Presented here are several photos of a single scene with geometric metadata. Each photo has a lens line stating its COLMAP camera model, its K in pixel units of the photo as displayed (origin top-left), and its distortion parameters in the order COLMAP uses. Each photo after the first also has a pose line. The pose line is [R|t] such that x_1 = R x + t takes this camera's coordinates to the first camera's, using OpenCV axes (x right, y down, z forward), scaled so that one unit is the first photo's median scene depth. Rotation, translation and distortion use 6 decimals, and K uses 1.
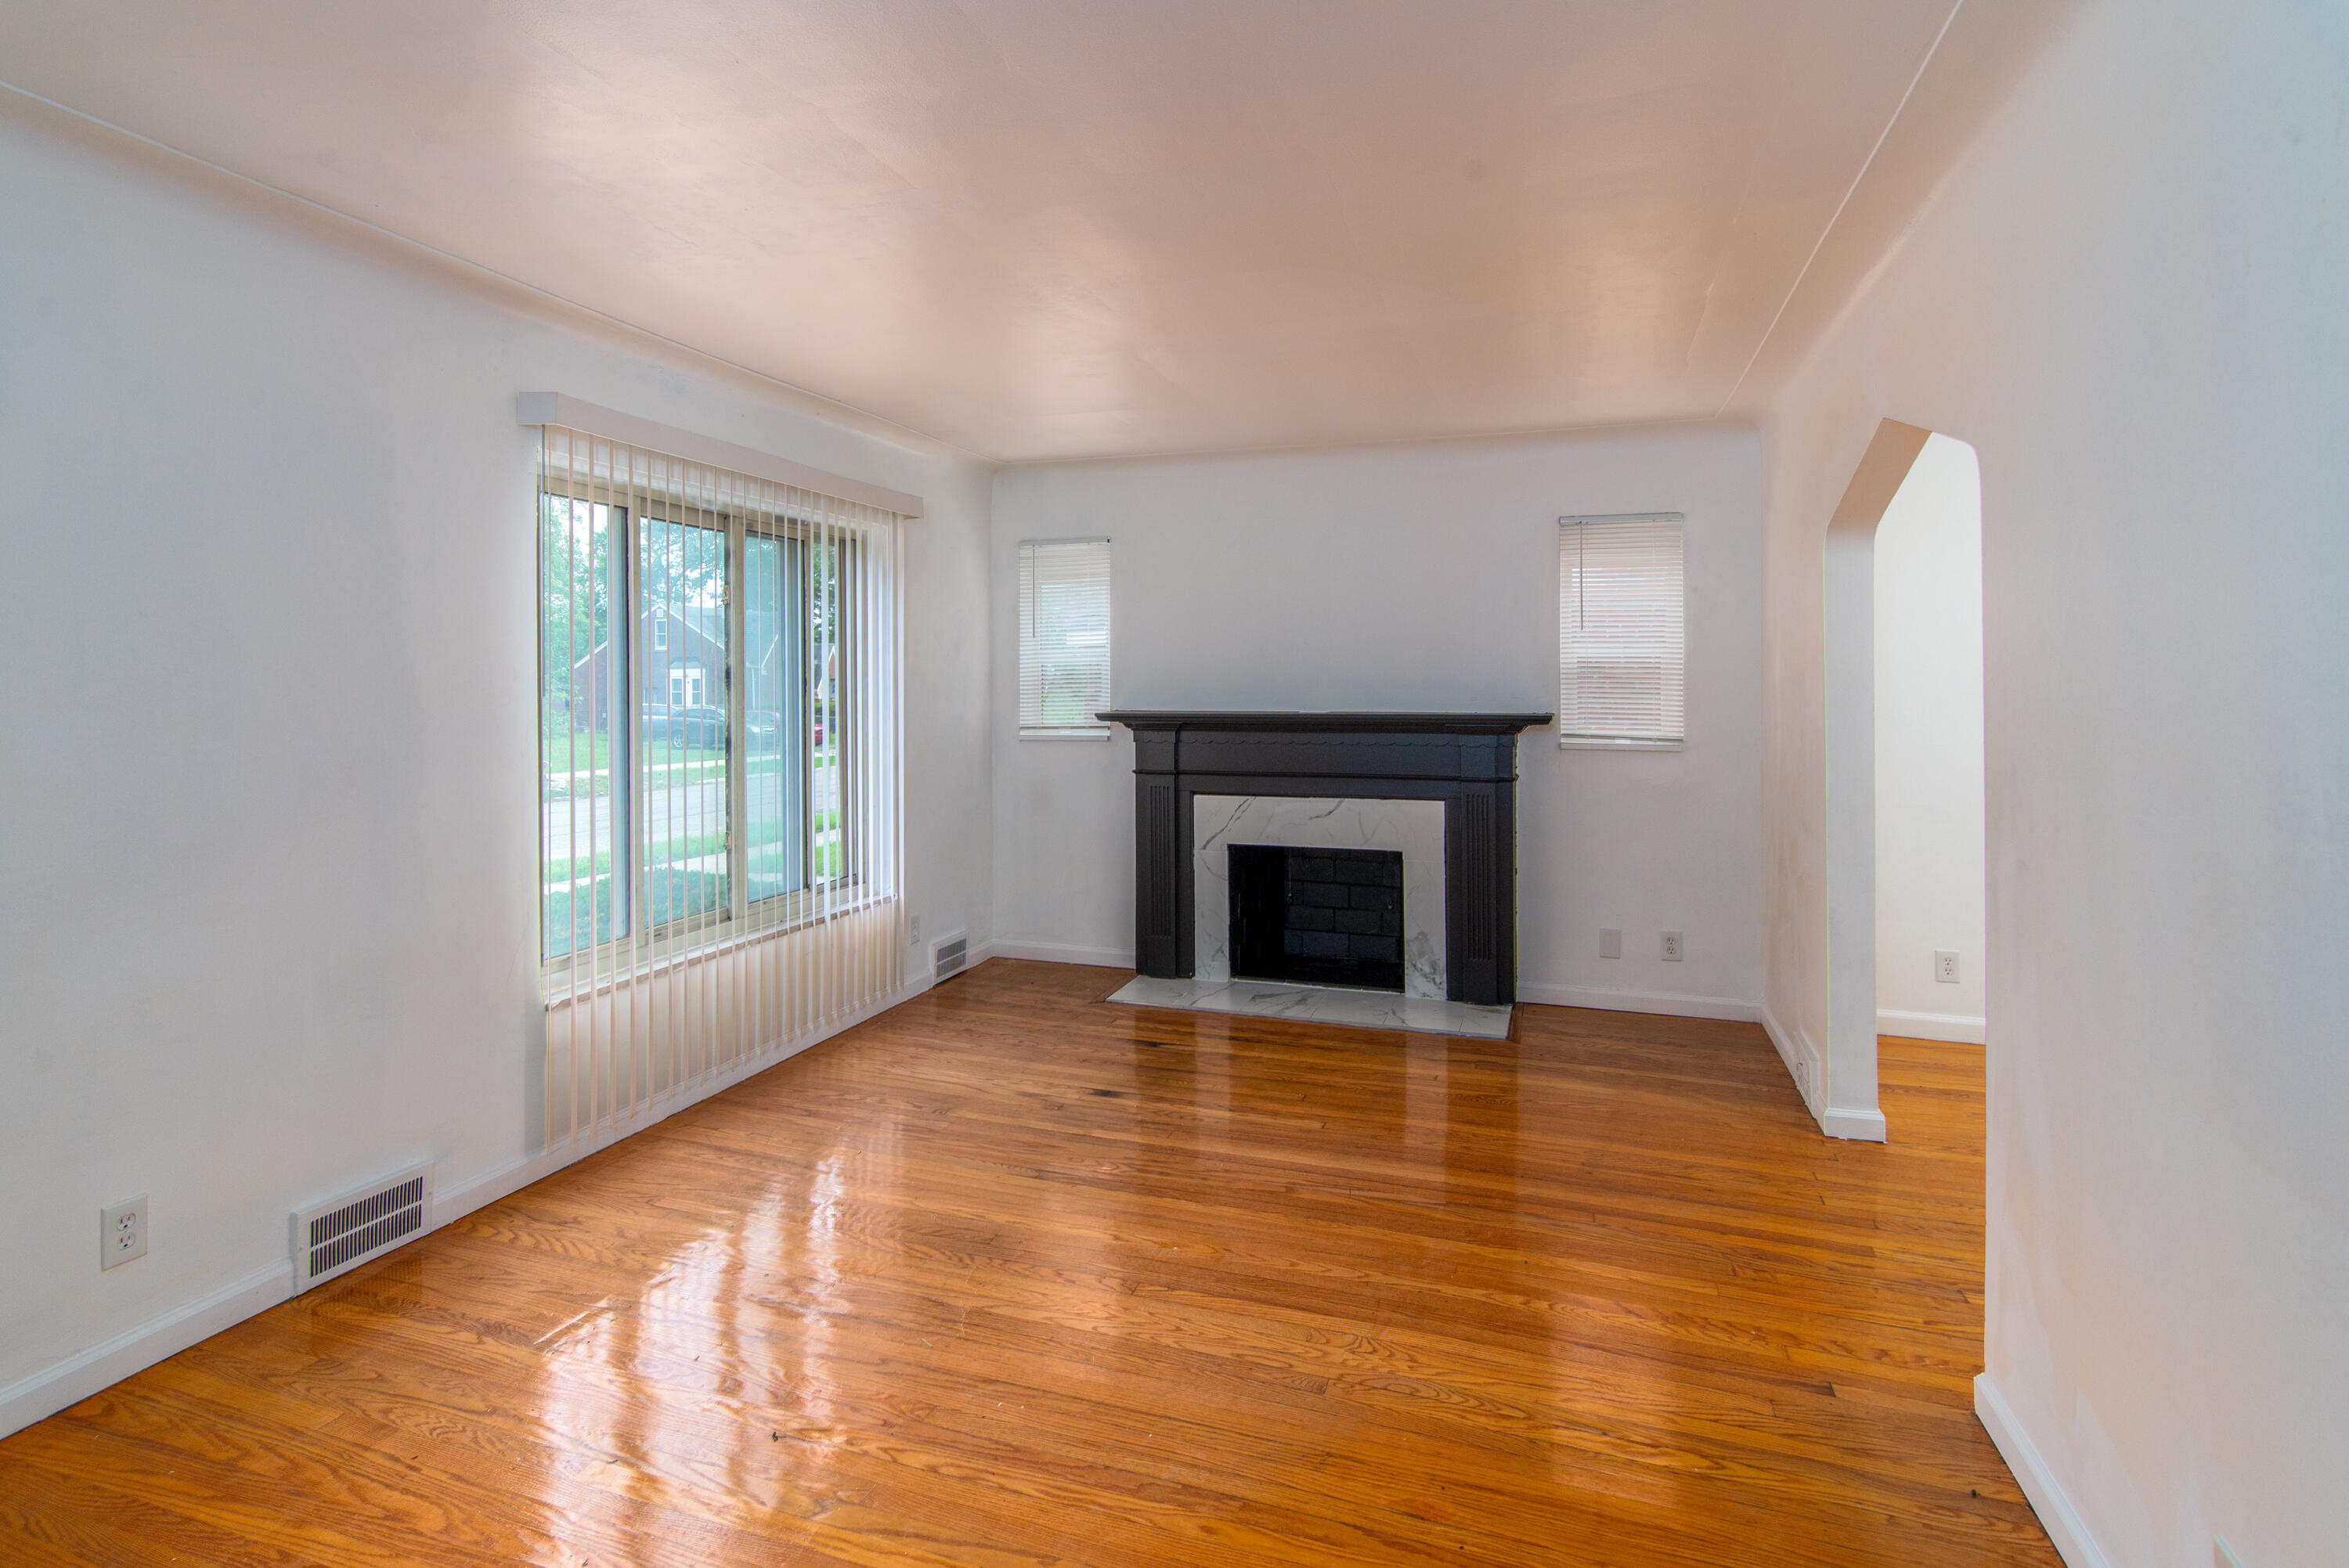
lens RADIAL K [[1175.4, 0, 1155.3], [0, 1175.4, 690.7], [0, 0, 1]] dist [0.004593, -0.000045]
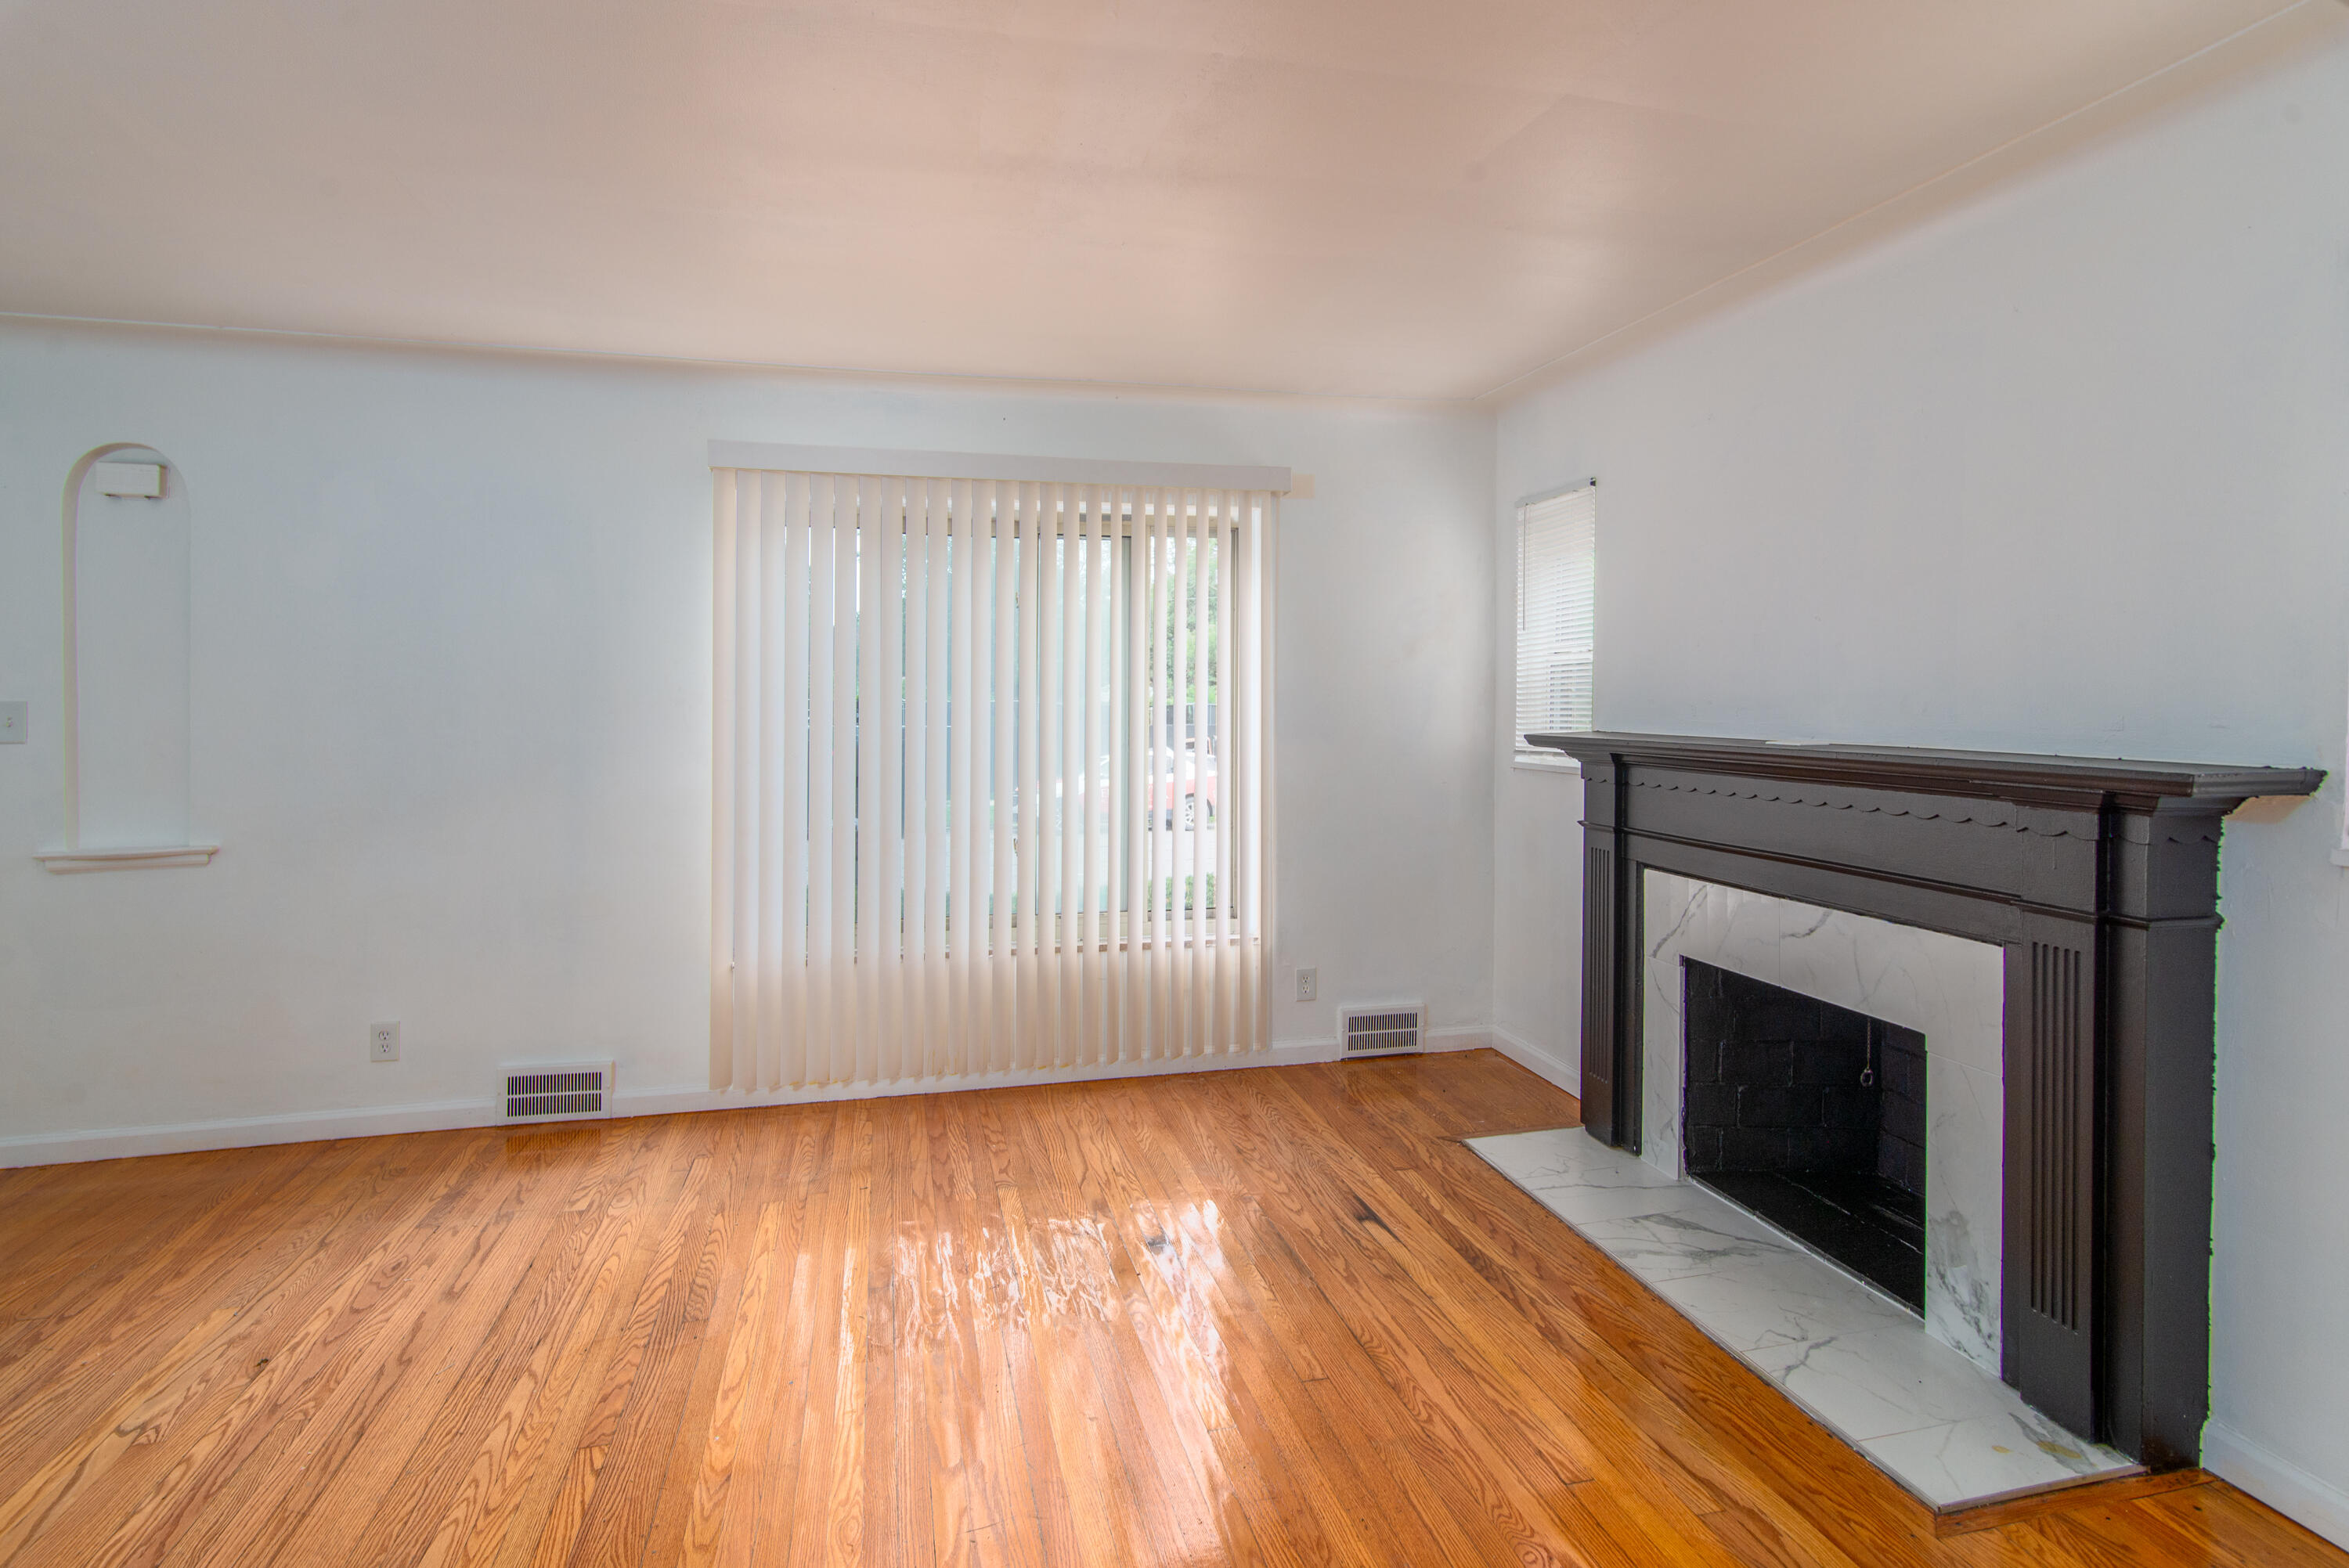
lens RADIAL K [[1175.4, 0, 1168.2], [0, 1175.4, 711.5], [0, 0, 1]] dist [0.004593, -0.000045]
pose [[0.539956, 0.013636, -0.841583, 0.453741], [-0.006491, 0.999906, 0.012037, -0.001578], [0.841668, -0.001037, 0.539994, 0.472532]]
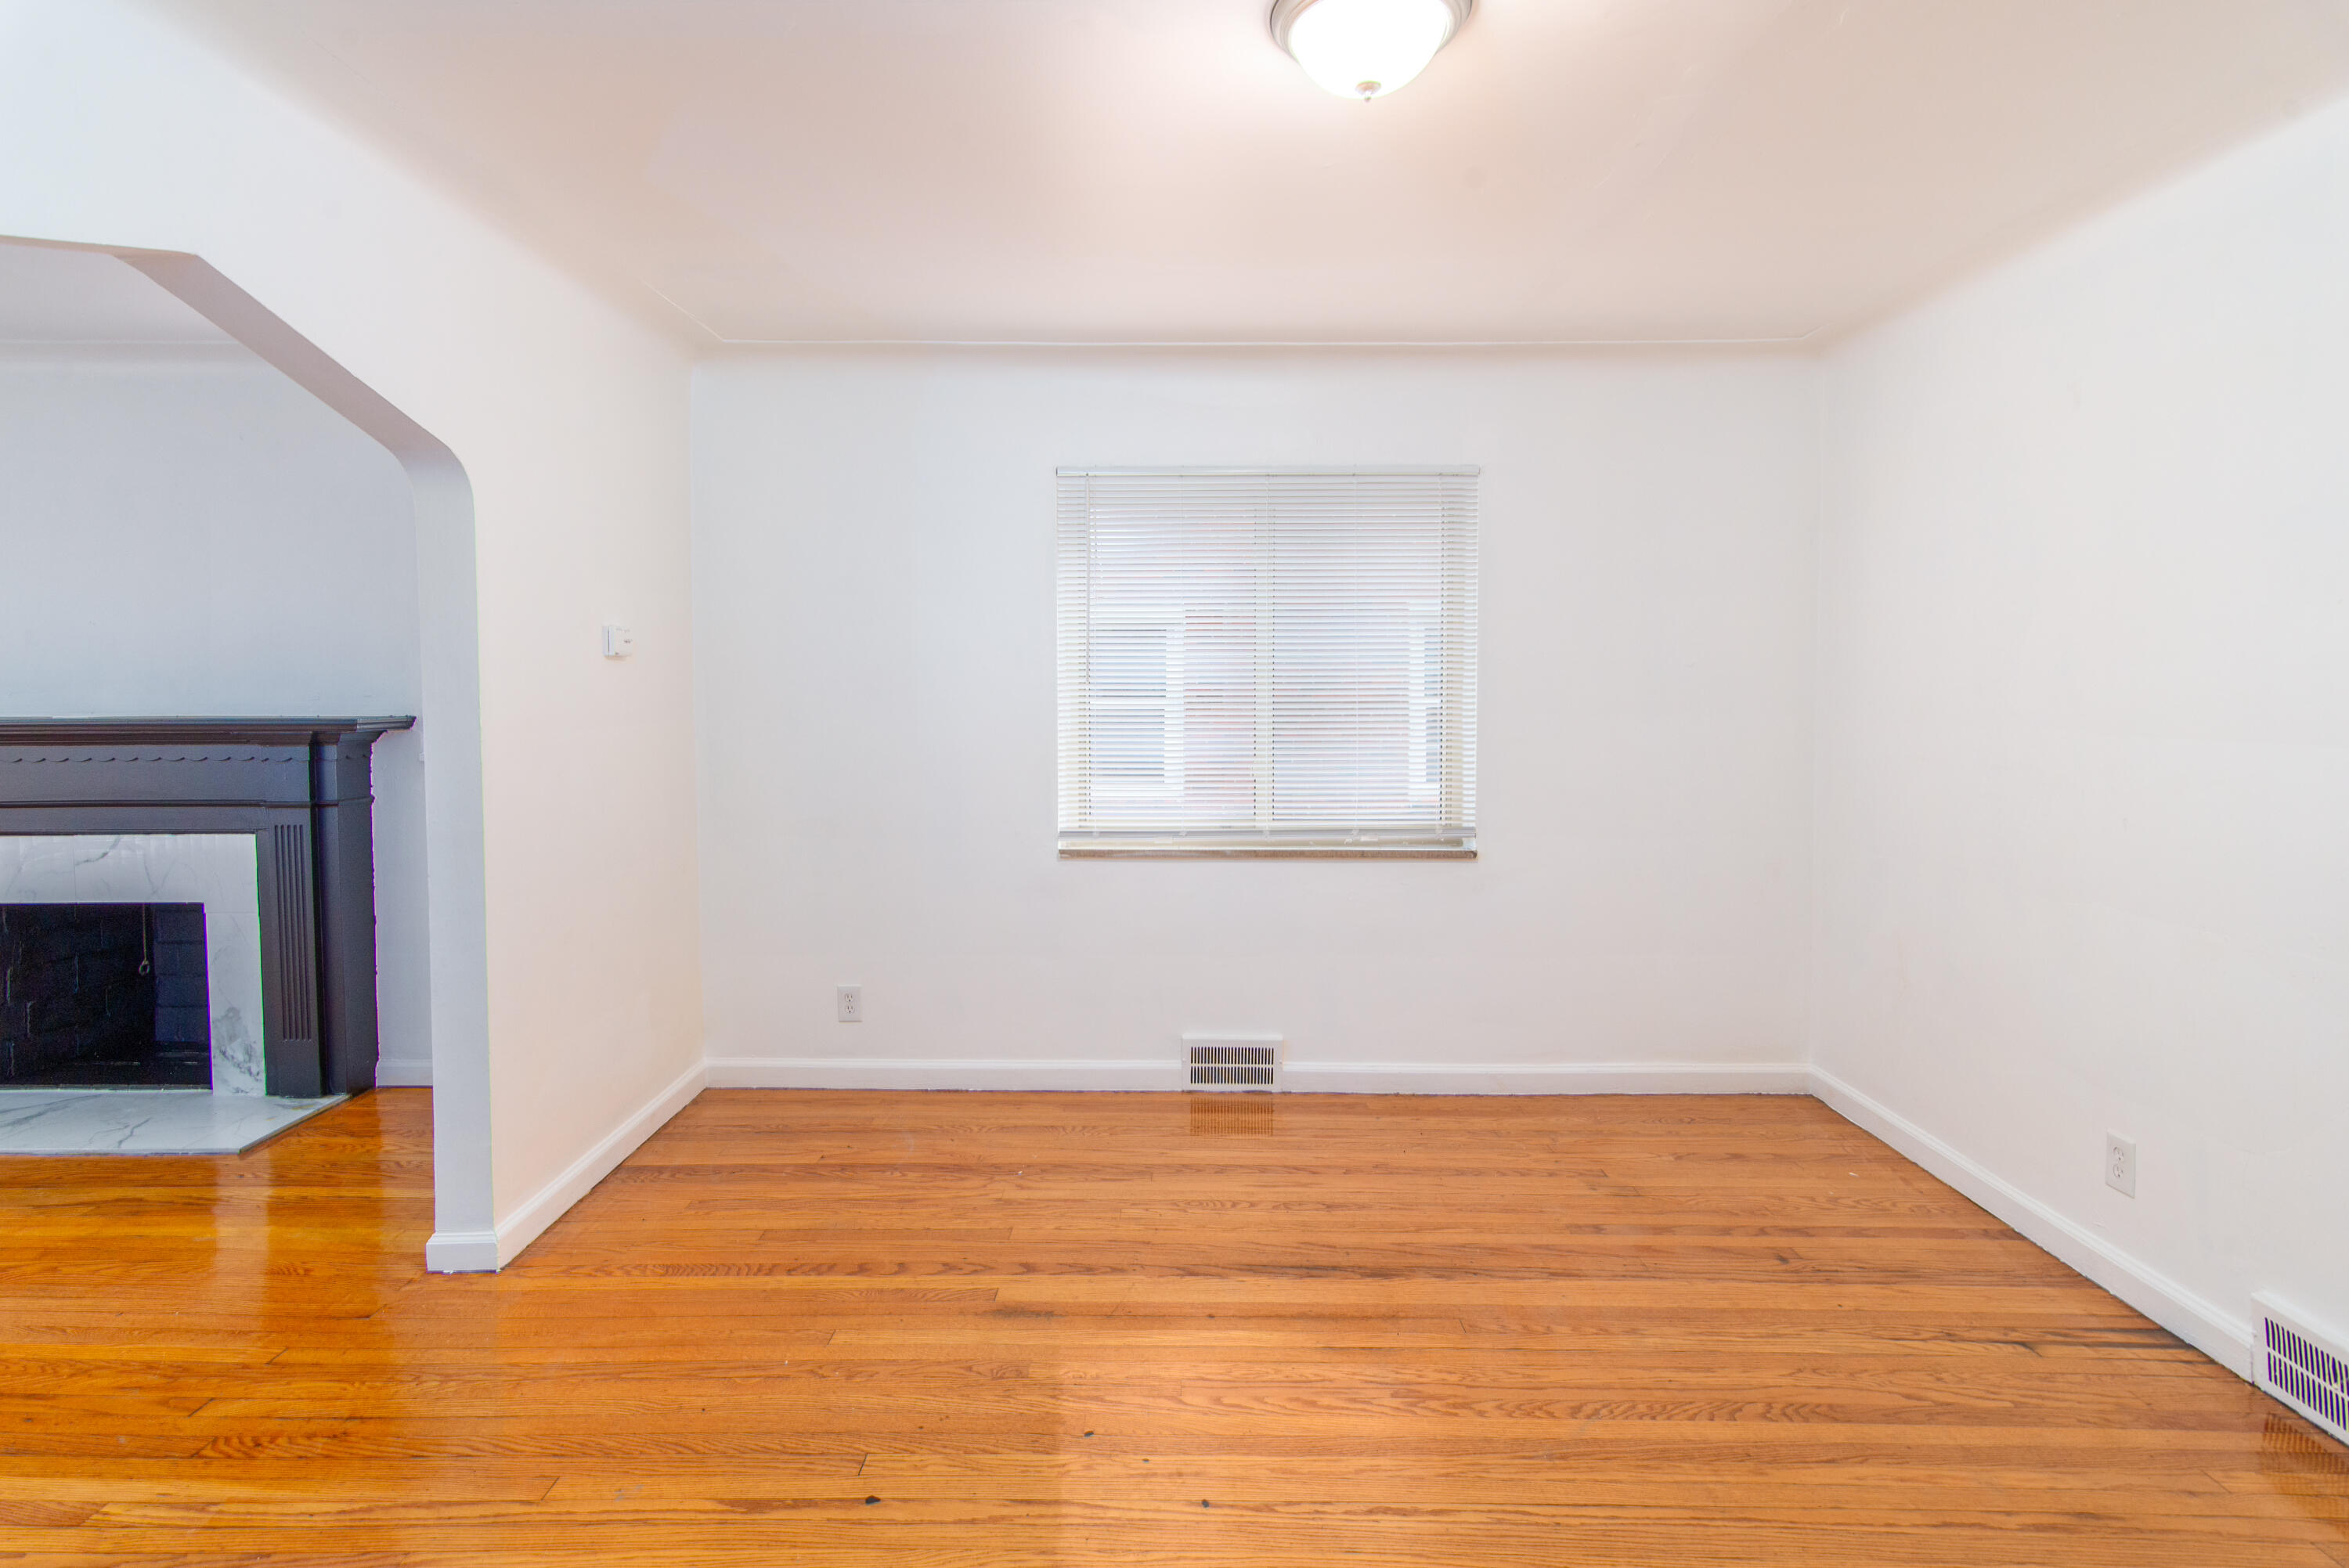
lens RADIAL K [[1175.4, 0, 1166.0], [0, 1175.4, 740.0], [0, 0, 1]] dist [0.004593, -0.000045]
pose [[0.949835, -0.016634, 0.312308, 0.561252], [0.005017, 0.999266, 0.037965, 0.008270], [-0.312710, -0.034494, 0.949222, 0.103768]]
